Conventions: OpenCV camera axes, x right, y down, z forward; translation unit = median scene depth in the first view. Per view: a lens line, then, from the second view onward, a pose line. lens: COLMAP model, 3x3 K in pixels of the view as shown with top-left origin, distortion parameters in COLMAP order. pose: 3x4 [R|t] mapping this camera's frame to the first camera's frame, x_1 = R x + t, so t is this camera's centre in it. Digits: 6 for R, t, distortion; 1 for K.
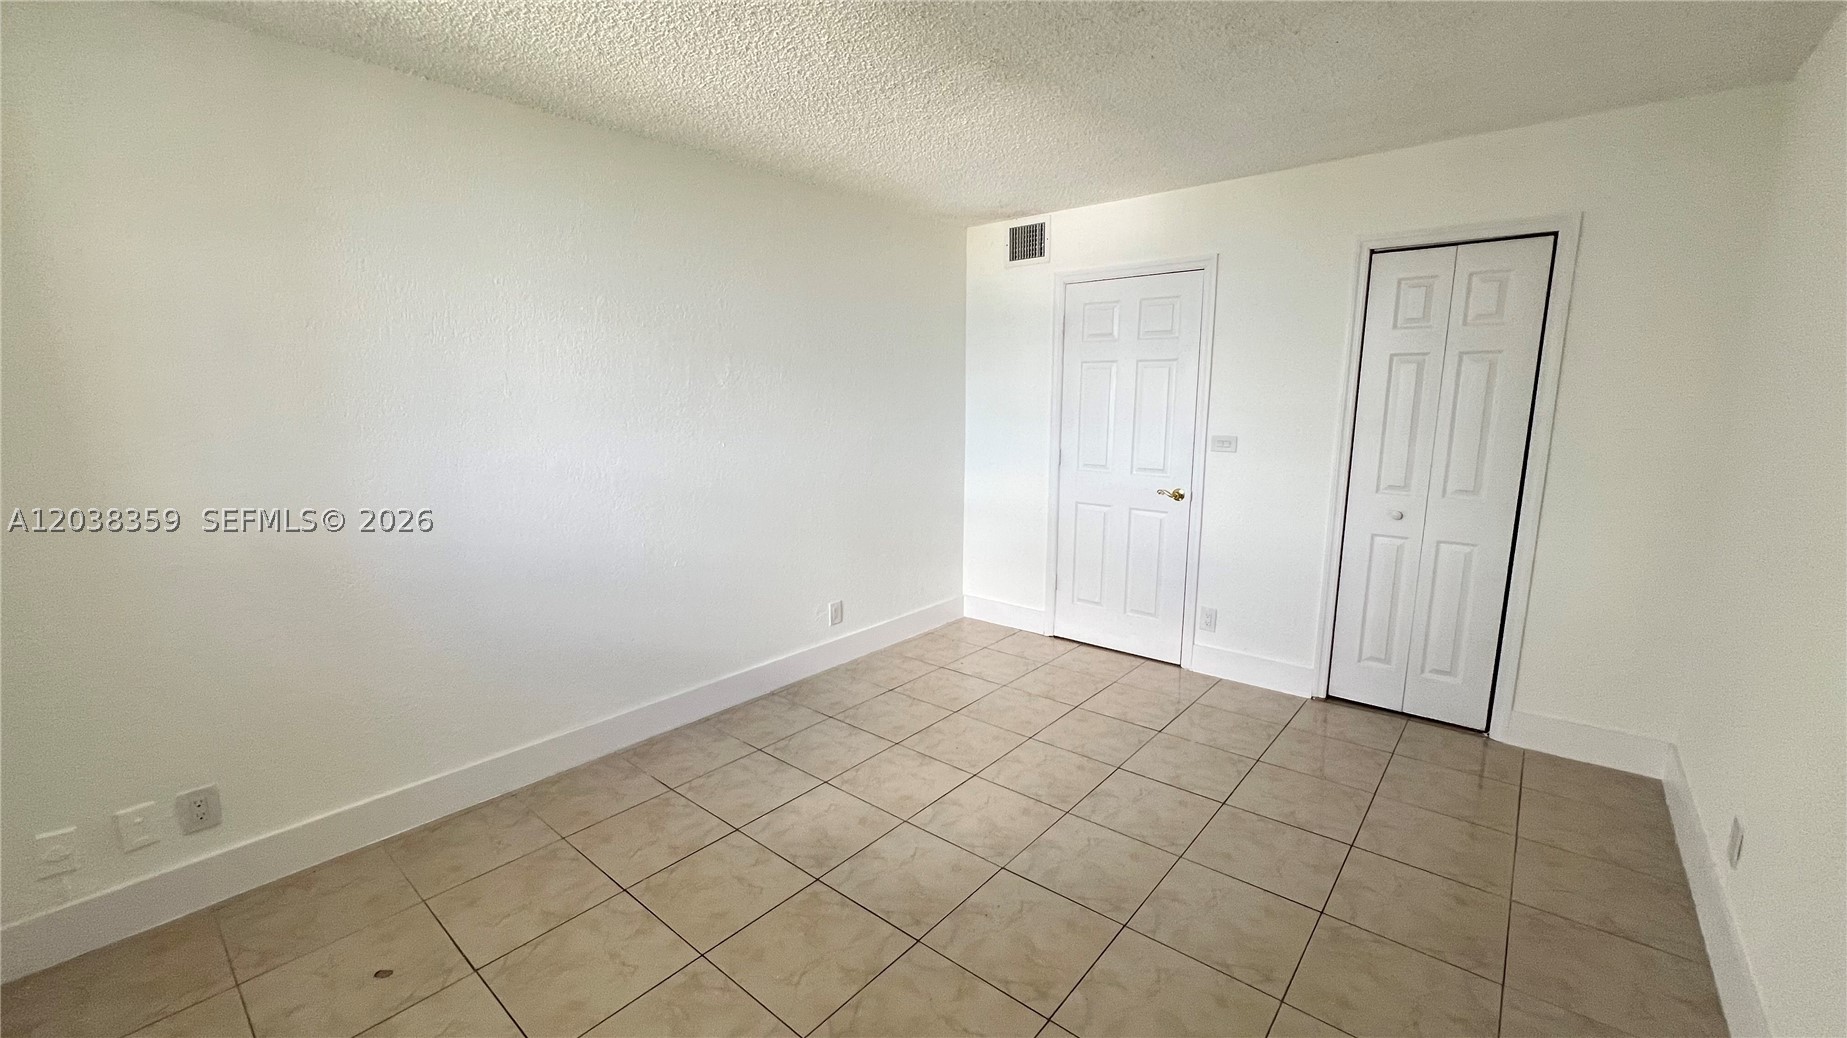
lens RADIAL K [[734.9, 0, 931.5], [0, 734.9, 518.3], [0, 0, 1]] dist [0.001759, -0.000851]
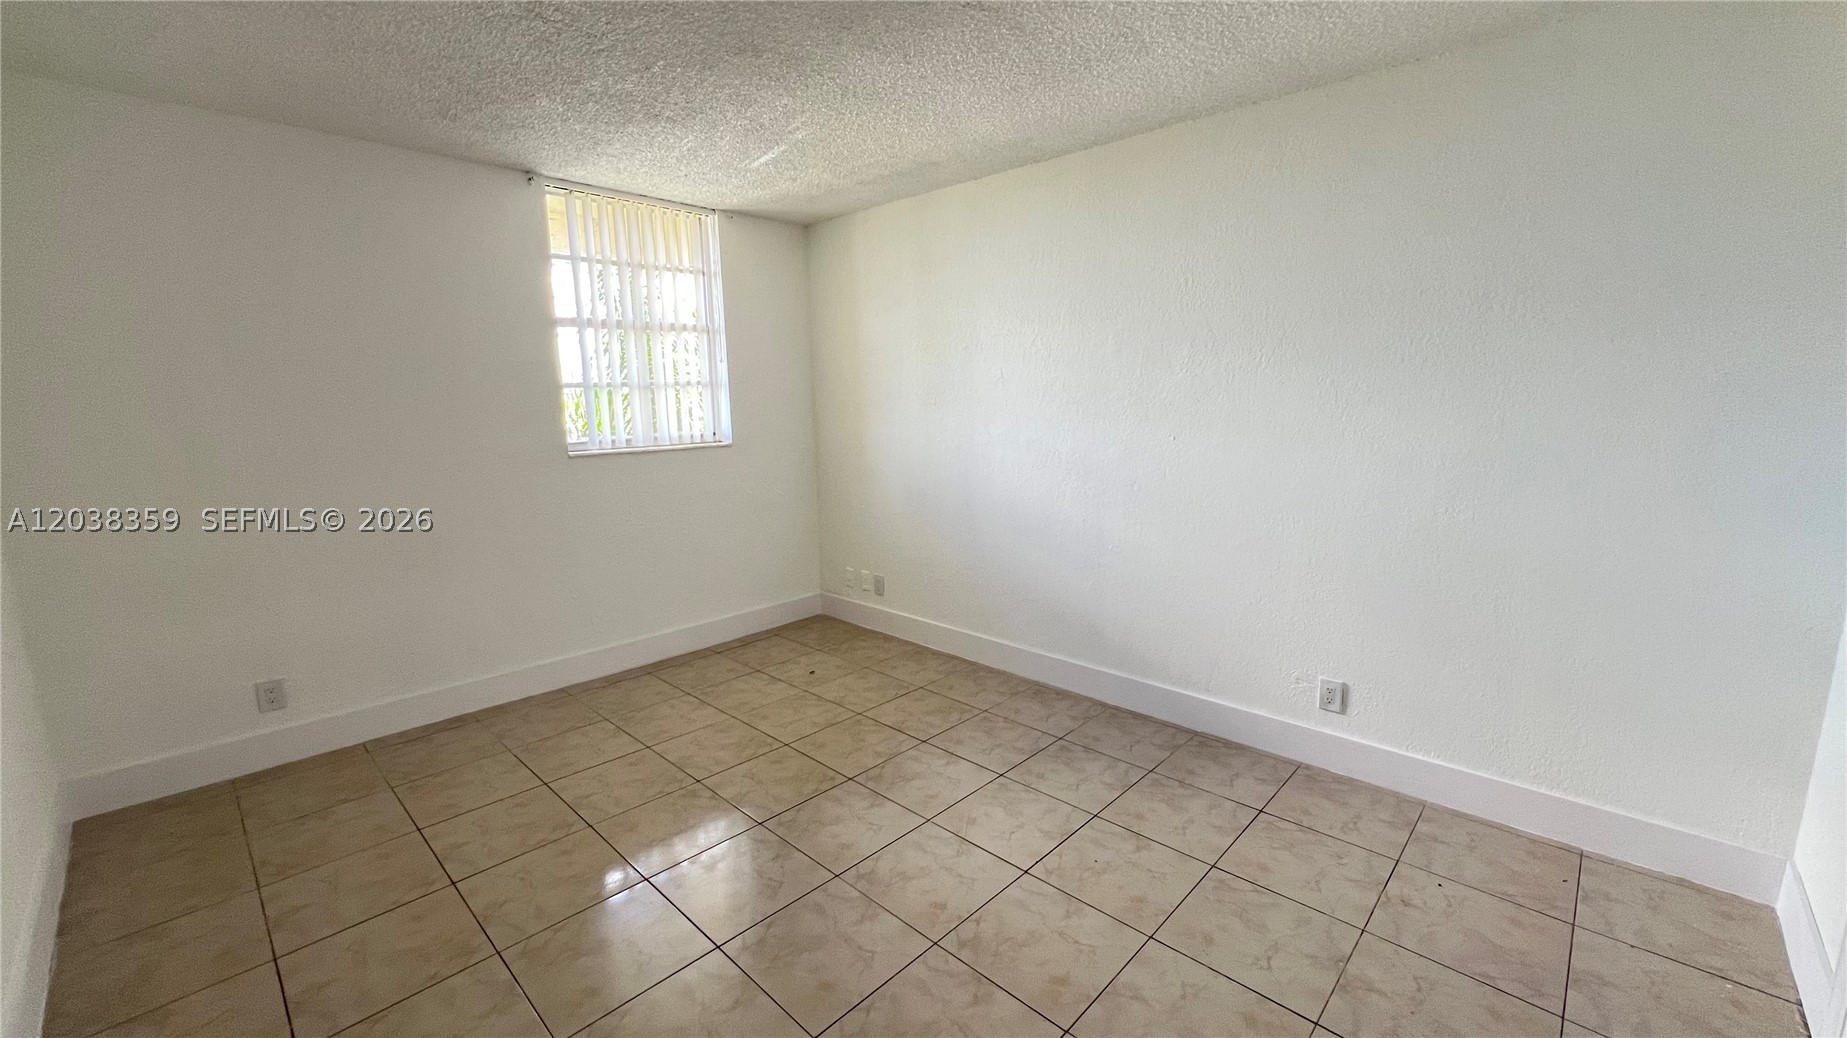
lens RADIAL K [[734.9, 0, 919.7], [0, 734.9, 522.9], [0, 0, 1]] dist [0.001759, -0.000851]
pose [[-0.072685, 0.171741, -0.982457, 0.768591], [-0.156009, 0.970979, 0.181276, -0.131484], [0.985078, 0.166448, -0.043782, 0.866960]]
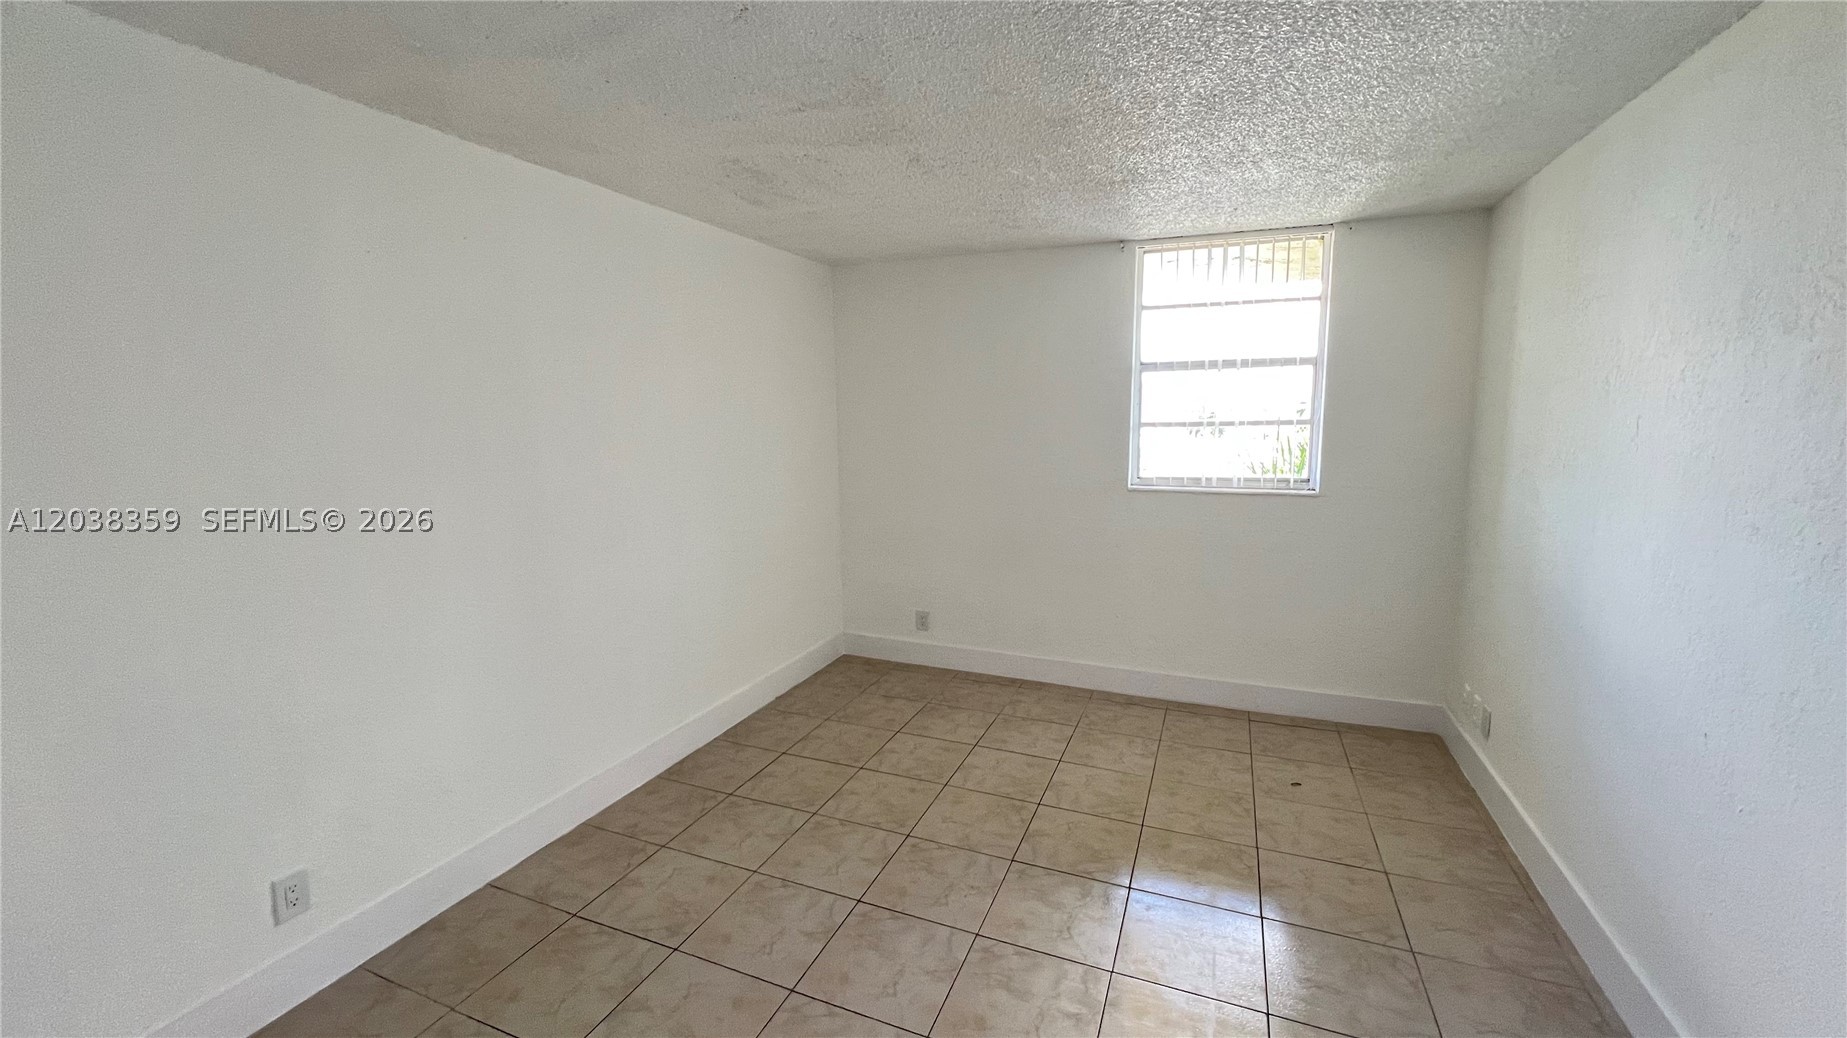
lens RADIAL K [[738.0, 0, 913.7], [0, 738.0, 517.9], [0, 0, 1]] dist [-0.004230, -0.000004]
pose [[-0.955609, 0.047954, -0.290711, 0.347506], [-0.043627, 0.952761, 0.300571, -0.270452], [0.291391, 0.299911, -0.908375, 1.368626]]
